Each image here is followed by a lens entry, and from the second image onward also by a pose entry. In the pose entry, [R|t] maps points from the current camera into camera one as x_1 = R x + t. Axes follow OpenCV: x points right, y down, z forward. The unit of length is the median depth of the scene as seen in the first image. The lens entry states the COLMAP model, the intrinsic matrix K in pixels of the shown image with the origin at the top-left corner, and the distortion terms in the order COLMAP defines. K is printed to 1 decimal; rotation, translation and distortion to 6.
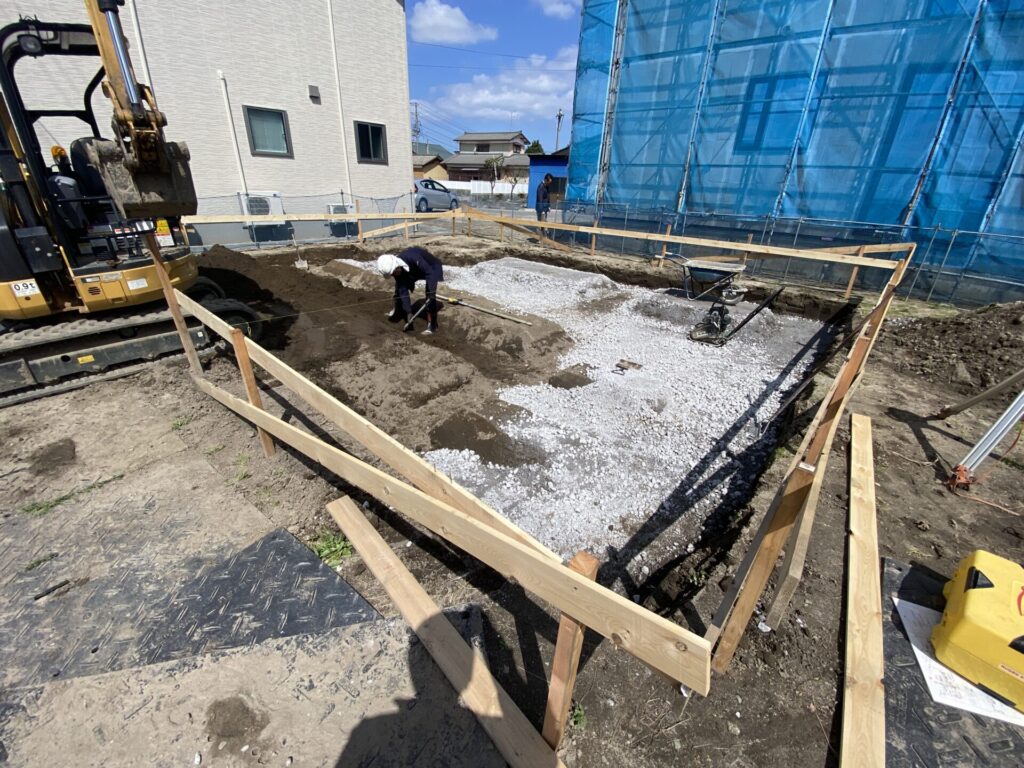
lens RADIAL K [[414.1, 0, 506.6], [0, 414.1, 390.7], [0, 0, 1]] dist [-0.013517, -0.006296]
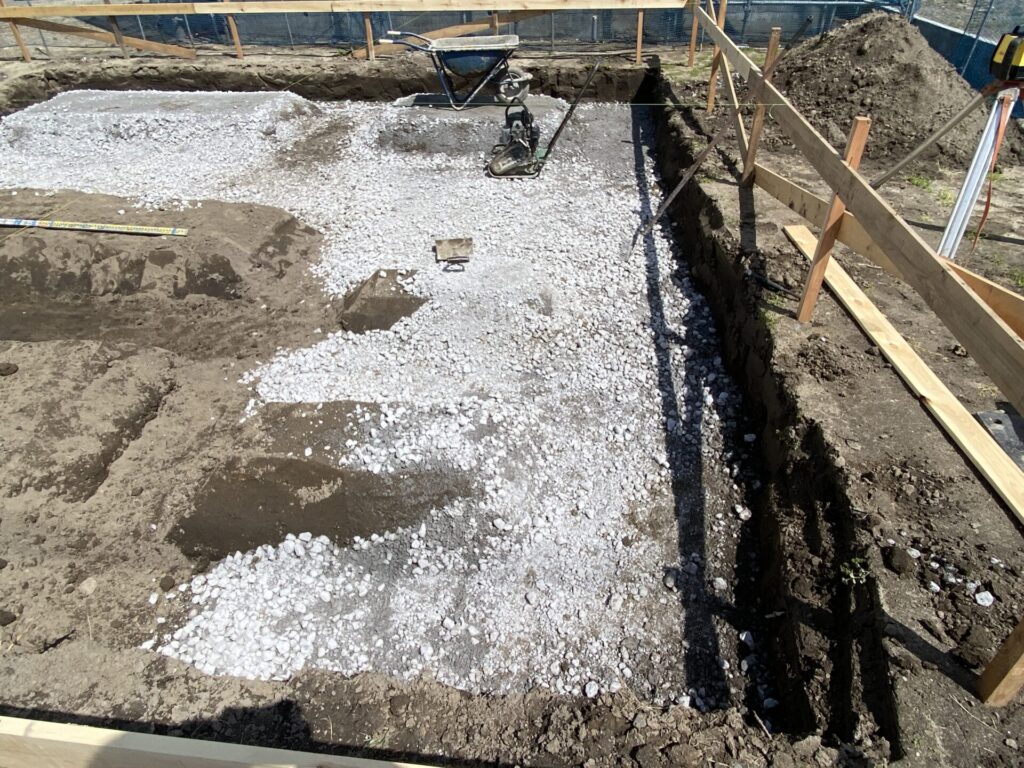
lens RADIAL K [[631.2, 0, 527.0], [0, 631.2, 390.4], [0, 0, 1]] dist [0.029013, -0.017563]
pose [[0.793679, -0.398165, 0.459932, -0.096304], [0.307690, 0.914956, 0.261118, -0.073577], [-0.524786, -0.065728, 0.848693, 0.170706]]
